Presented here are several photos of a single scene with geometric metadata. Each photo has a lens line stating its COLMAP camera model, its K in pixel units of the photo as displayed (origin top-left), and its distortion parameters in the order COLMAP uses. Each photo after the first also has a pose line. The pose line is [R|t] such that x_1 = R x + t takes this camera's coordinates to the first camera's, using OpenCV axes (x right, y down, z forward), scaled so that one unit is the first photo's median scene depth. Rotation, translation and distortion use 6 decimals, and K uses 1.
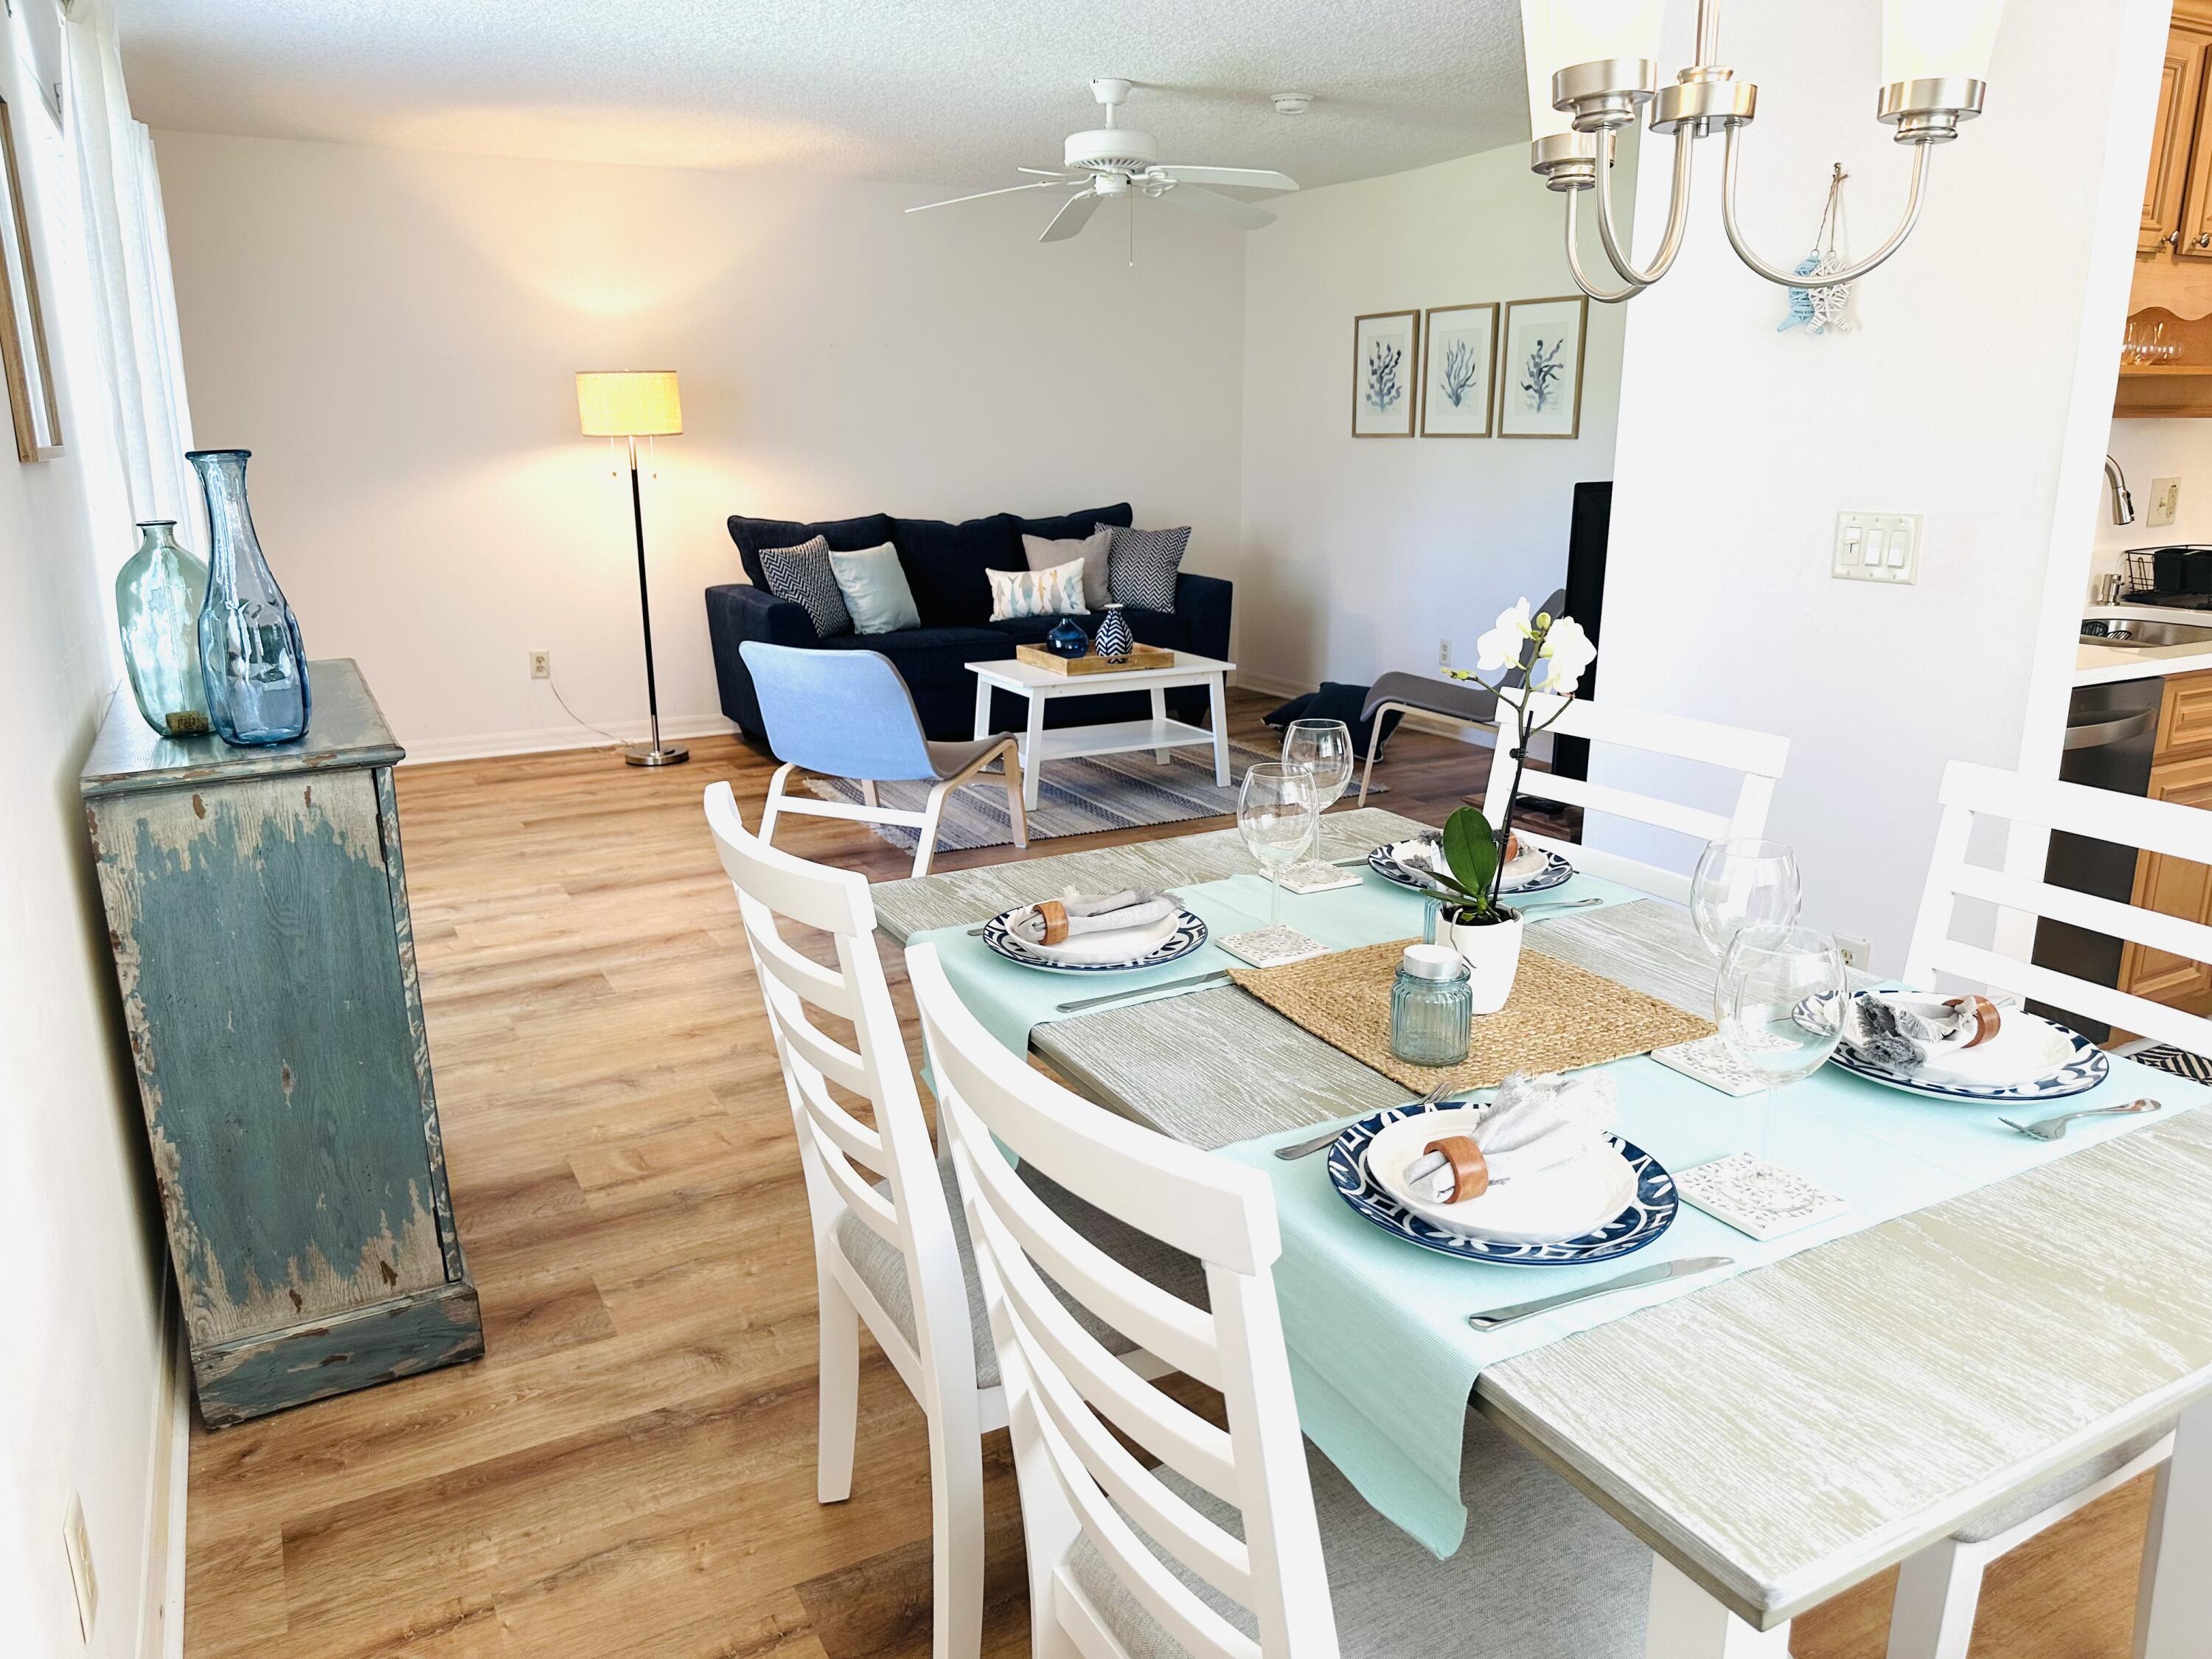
lens RADIAL K [[1541.5, 0, 1111.2], [0, 1541.5, 826.6], [0, 0, 1]] dist [0.040589, -0.057932]
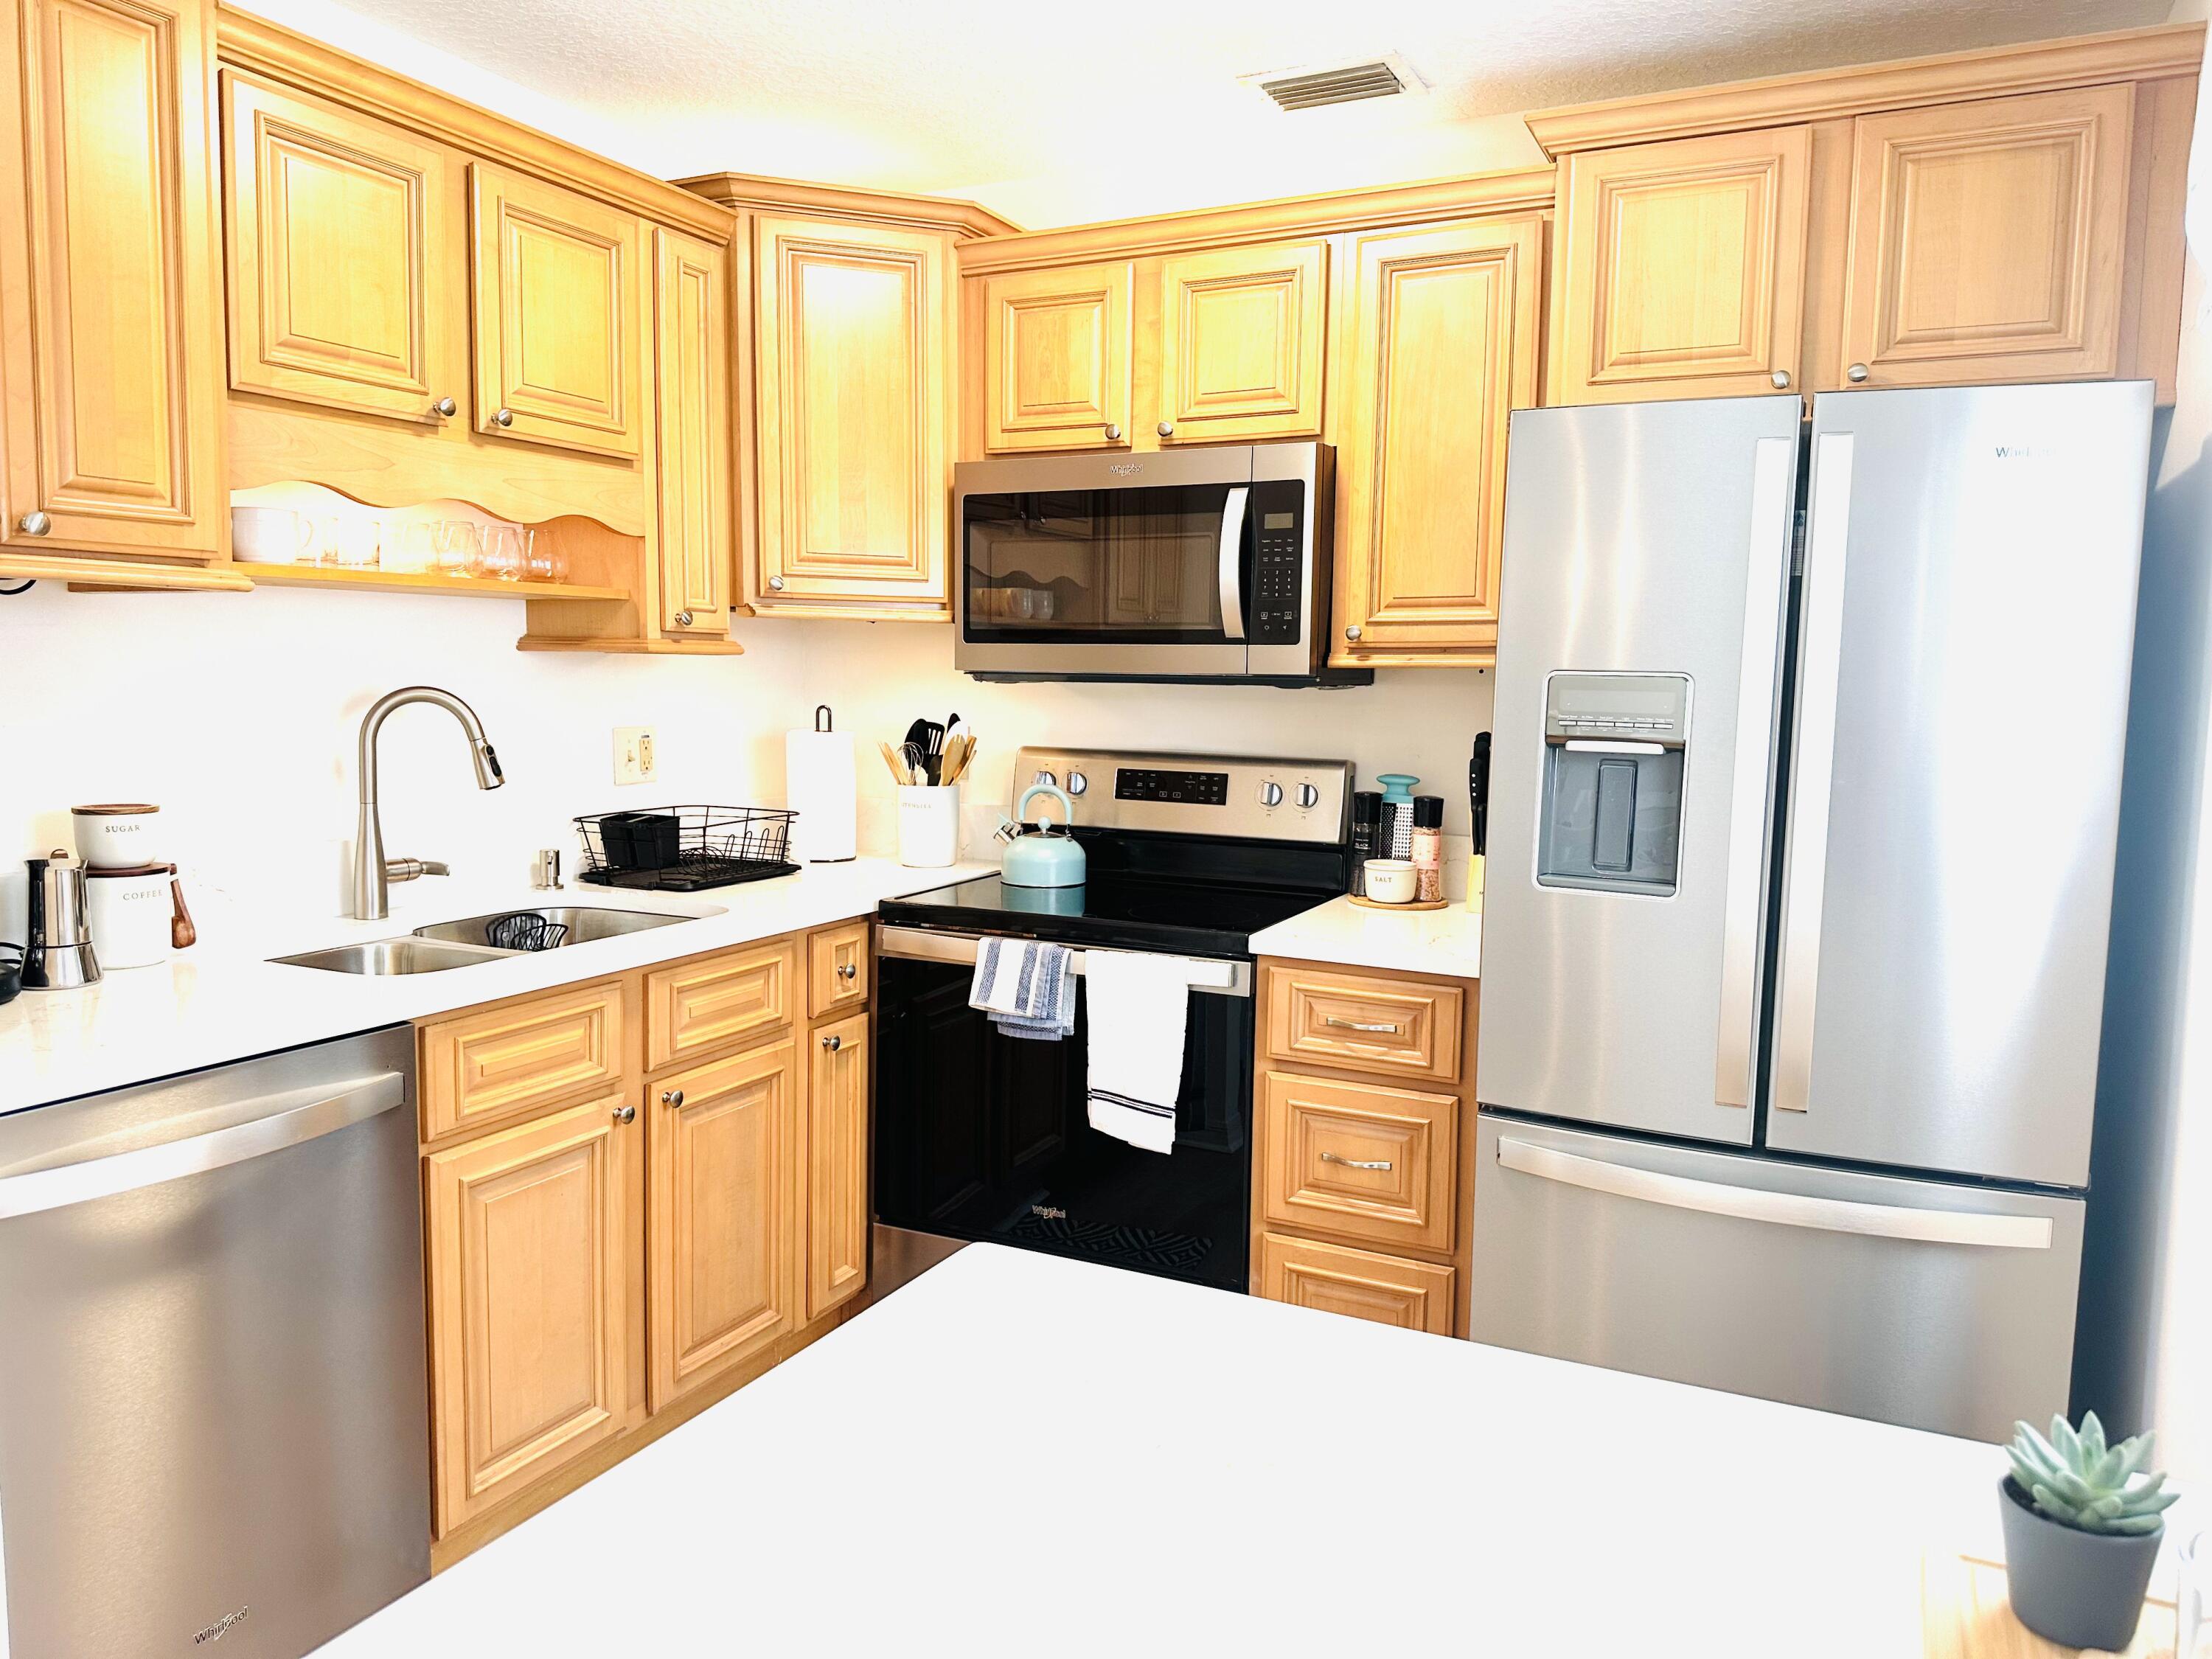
lens RADIAL K [[1541.5, 0, 1095.2], [0, 1541.5, 823.1], [0, 0, 1]] dist [0.040589, -0.057932]
pose [[0.815080, -0.039269, 0.578017, 0.725181], [0.127750, 0.985325, -0.113204, -0.091753], [-0.565089, 0.166112, 0.808135, 0.380015]]
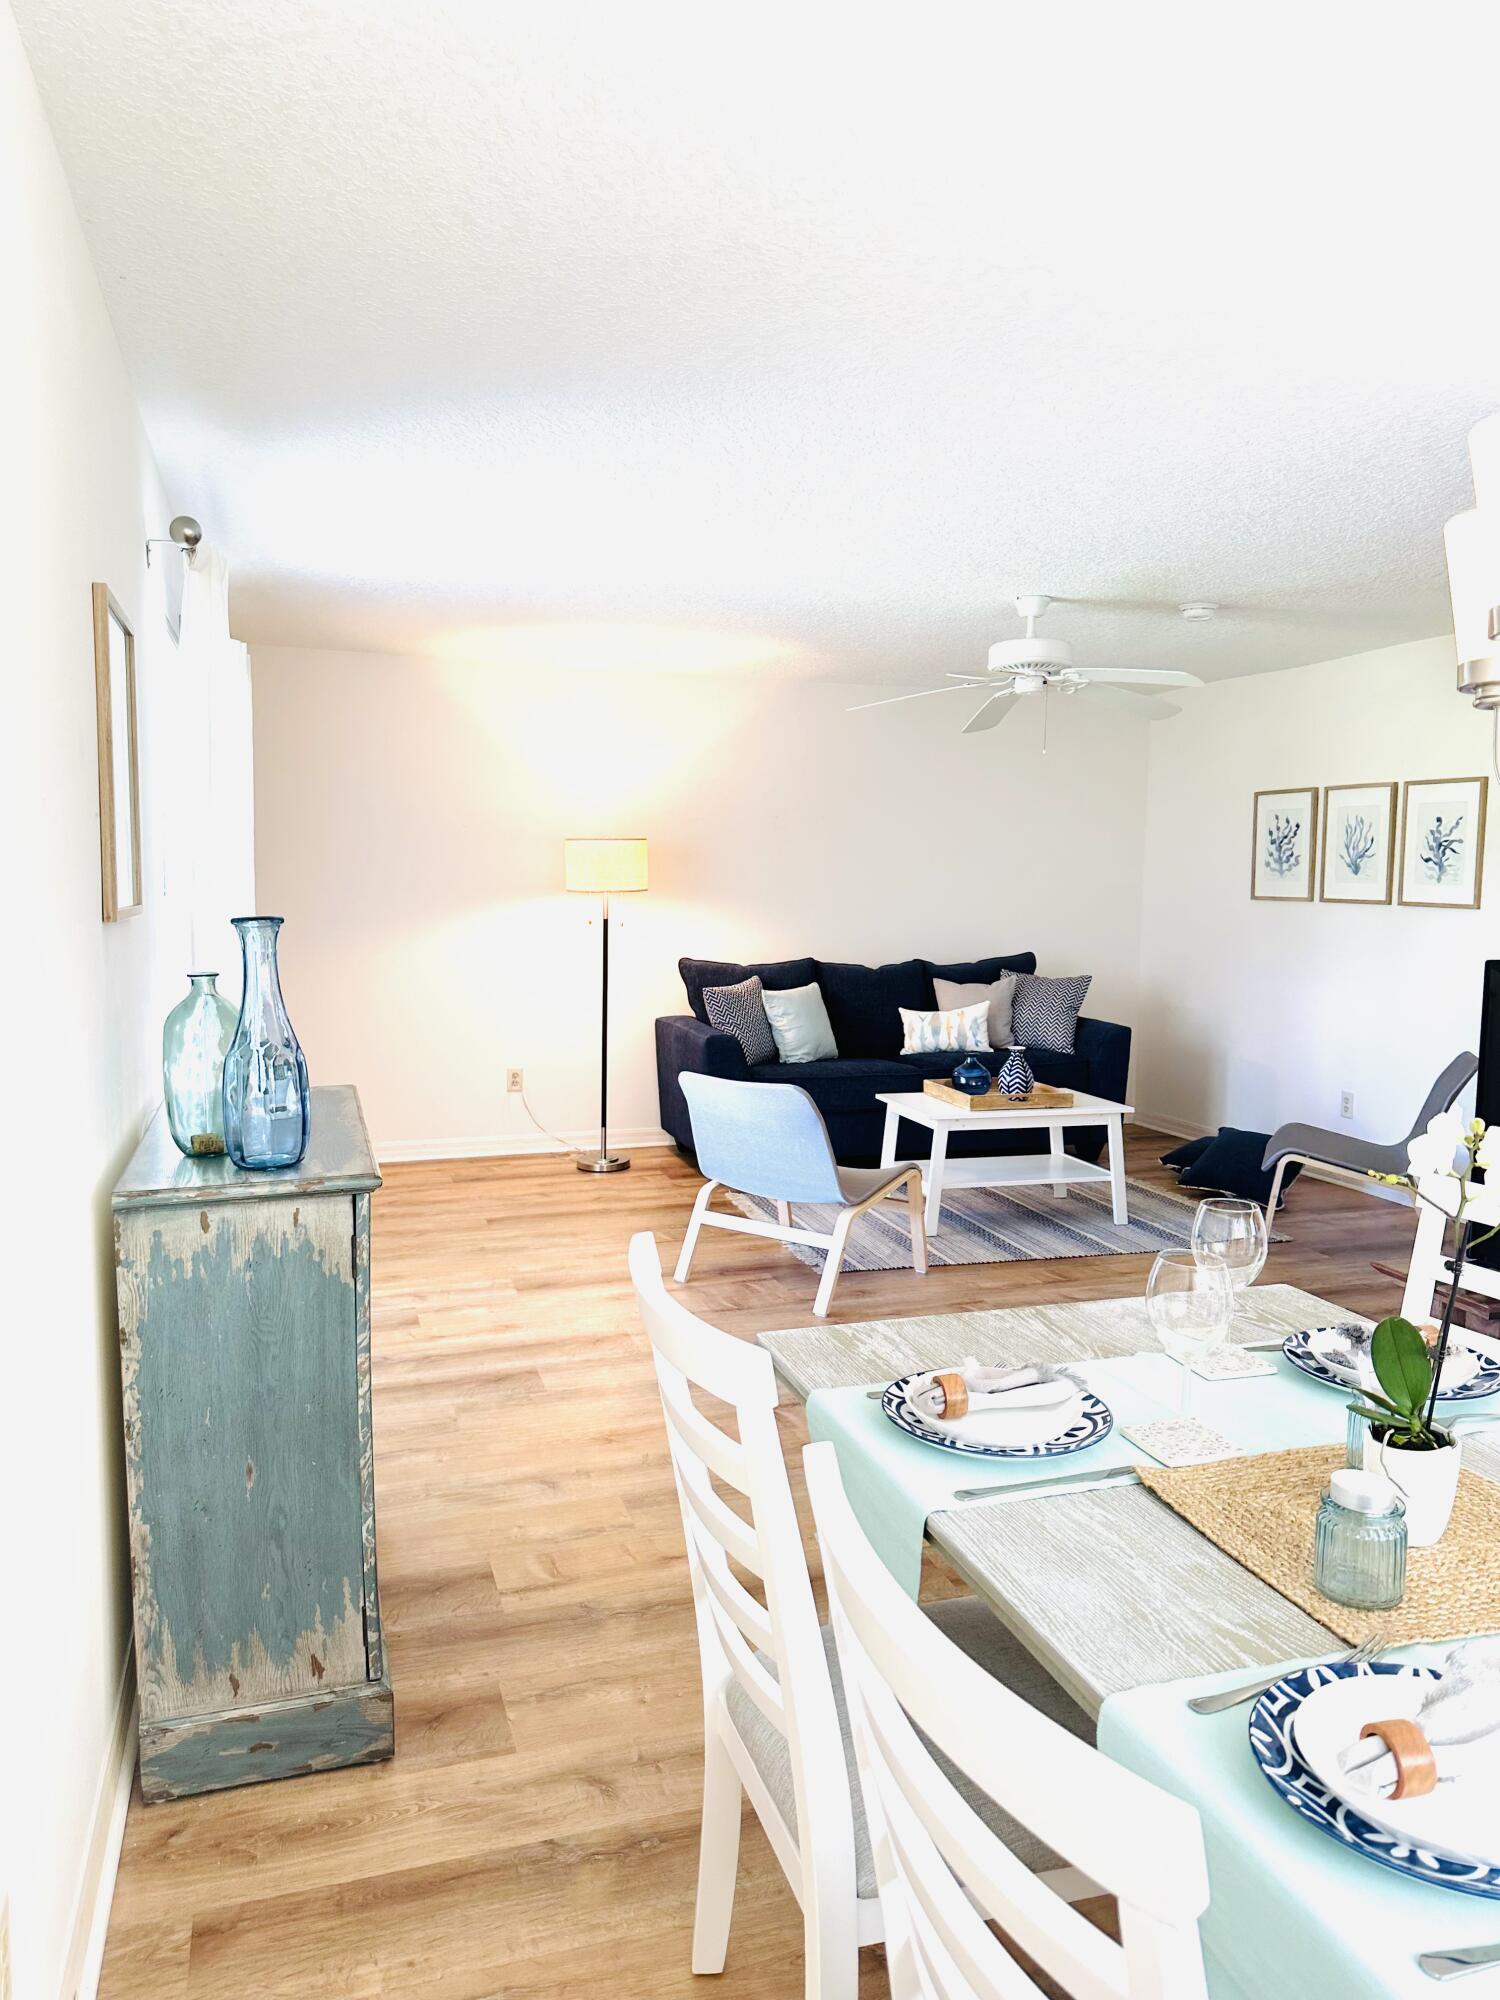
lens RADIAL K [[1393.7, 0, 756.6], [0, 1393.7, 1008.3], [0, 0, 1]] dist [0.040589, -0.057932]
pose [[0.982936, 0.031308, -0.181266, -0.005229], [-0.059441, 0.986604, -0.151919, -0.033771], [0.174081, 0.160101, 0.971629, 0.039270]]
